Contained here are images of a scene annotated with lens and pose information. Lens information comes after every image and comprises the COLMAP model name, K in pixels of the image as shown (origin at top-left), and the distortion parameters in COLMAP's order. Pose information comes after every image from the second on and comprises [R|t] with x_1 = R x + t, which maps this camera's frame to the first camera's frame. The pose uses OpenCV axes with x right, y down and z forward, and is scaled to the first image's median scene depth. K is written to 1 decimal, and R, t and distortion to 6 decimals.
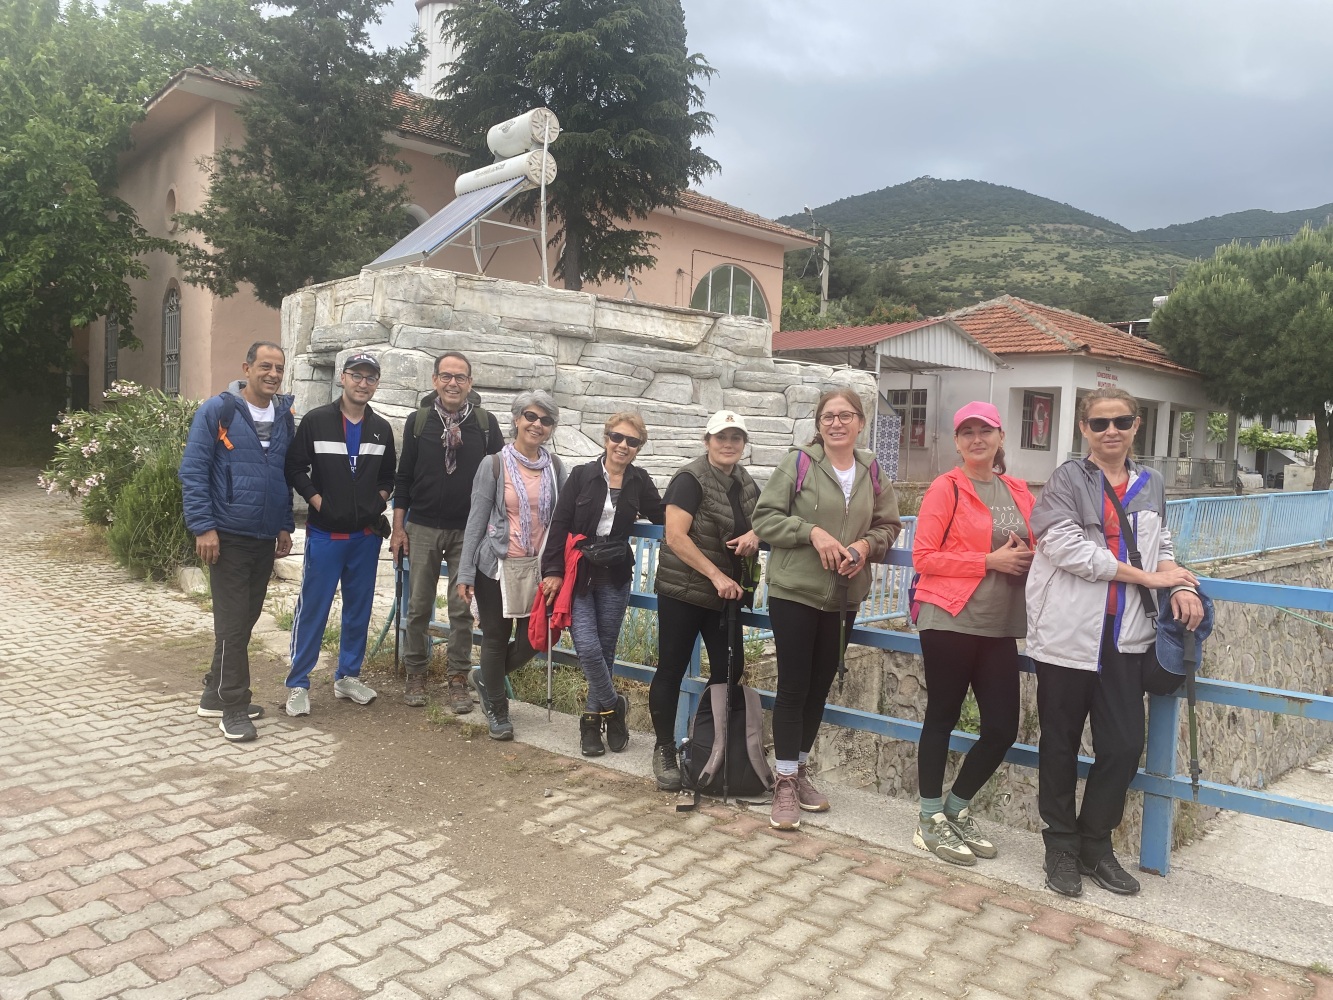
lens RADIAL K [[1010.5, 0, 664.8], [0, 1010.5, 495.0], [0, 0, 1]] dist [0.032023, -0.047871]
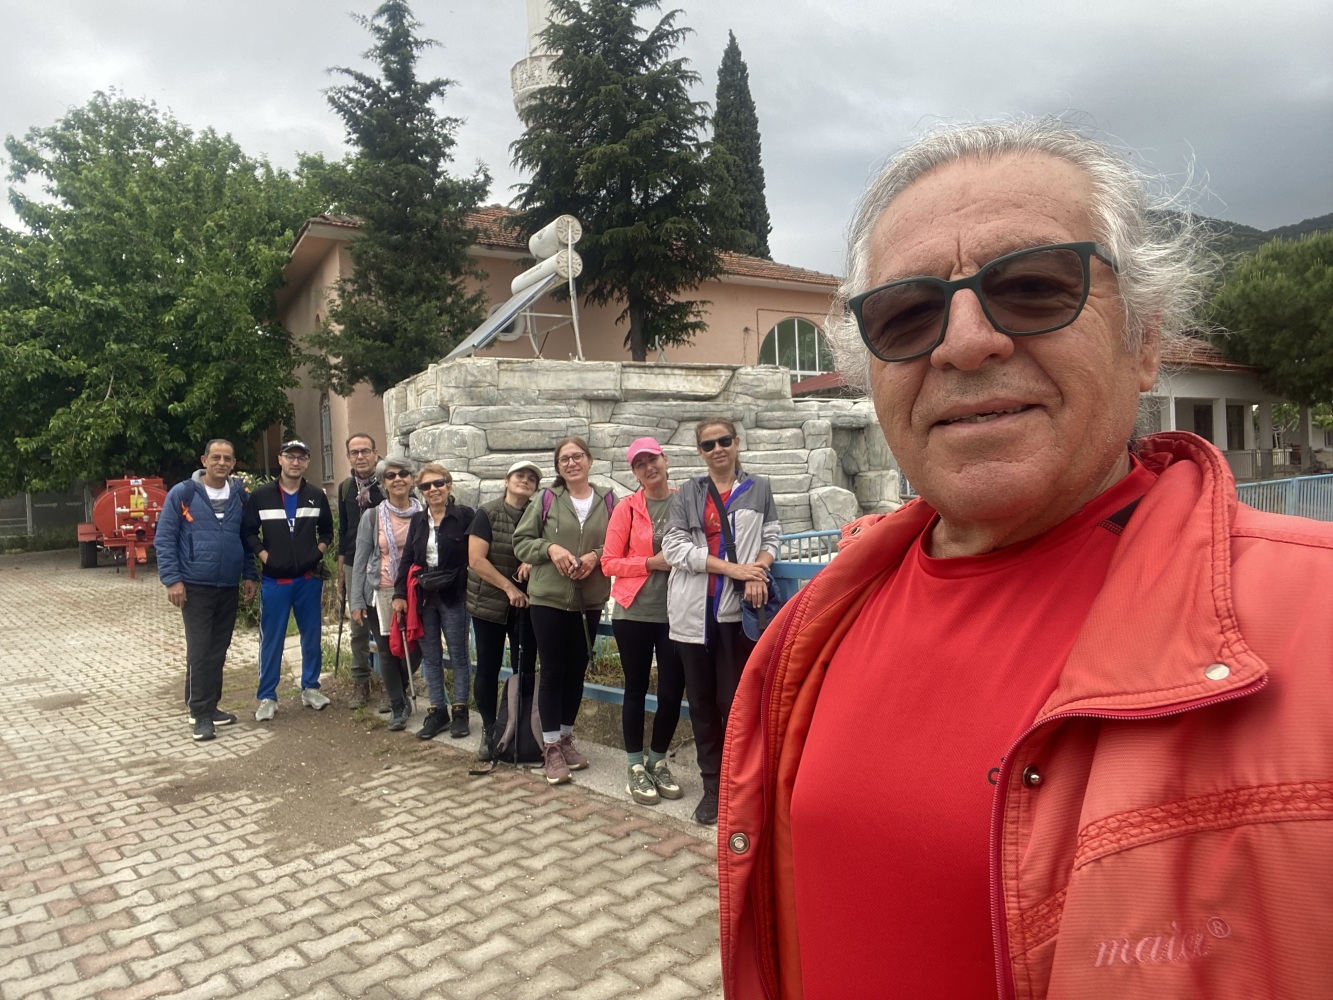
lens RADIAL K [[897.5, 0, 665.0], [0, 897.5, 491.9], [0, 0, 1]] dist [0.057608, -0.073620]
pose [[0.983040, -0.088996, -0.160350, 0.145397], [0.082209, 0.995435, -0.048485, 0.009414], [0.163933, 0.034480, 0.985869, -0.031368]]
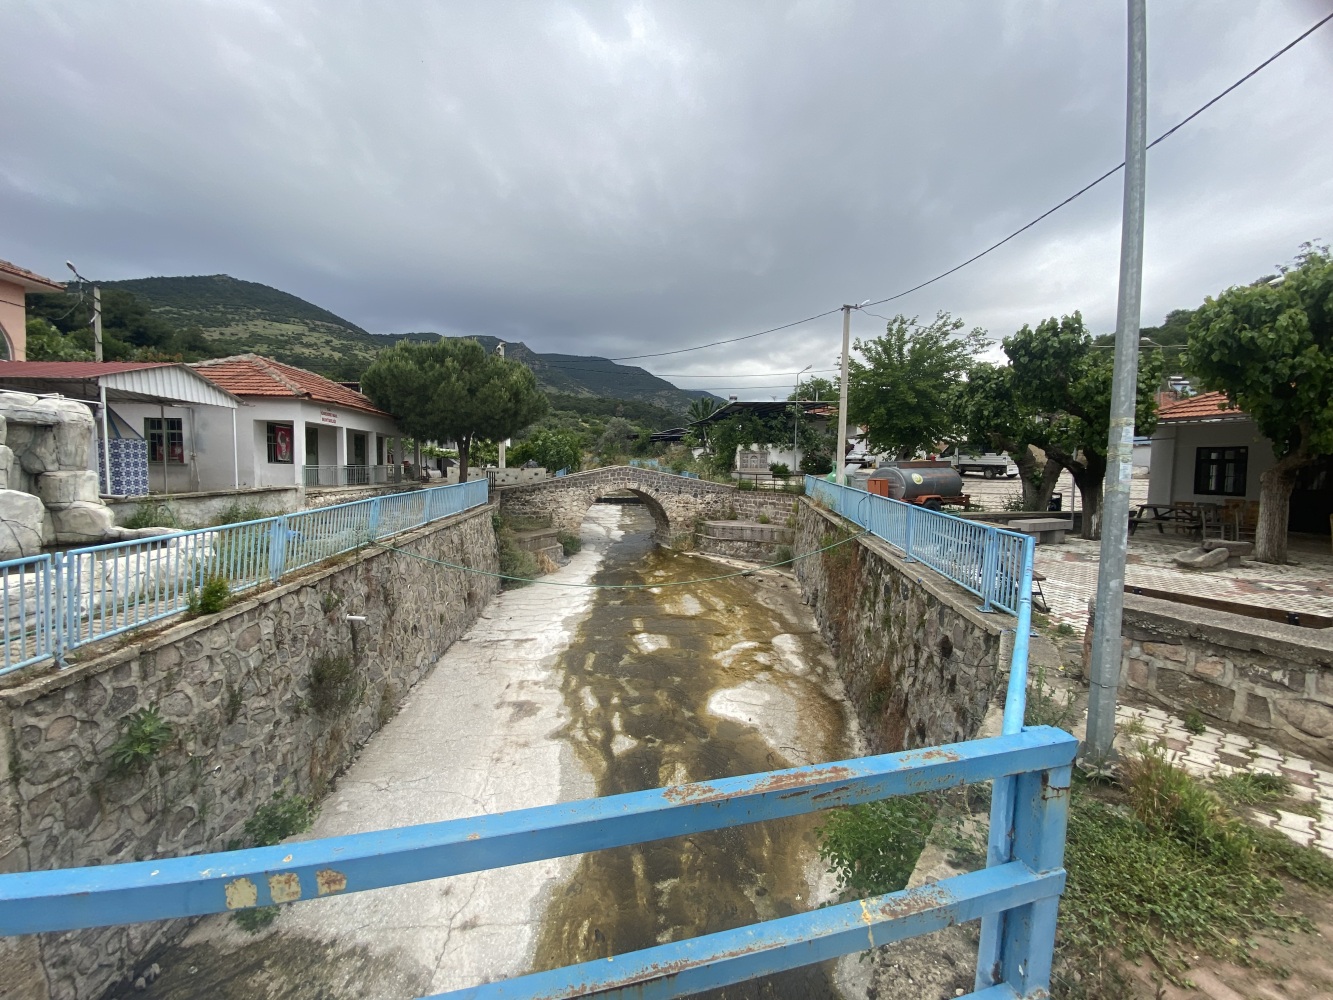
lens RADIAL K [[546.2, 0, 661.1], [0, 546.2, 504.8], [0, 0, 1]] dist [0.025768, -0.021786]
pose [[0.617978, -0.083353, 0.781764, 0.148840], [0.048652, 0.996513, 0.067790, -0.023286], [-0.784689, -0.003859, 0.619878, 0.160130]]
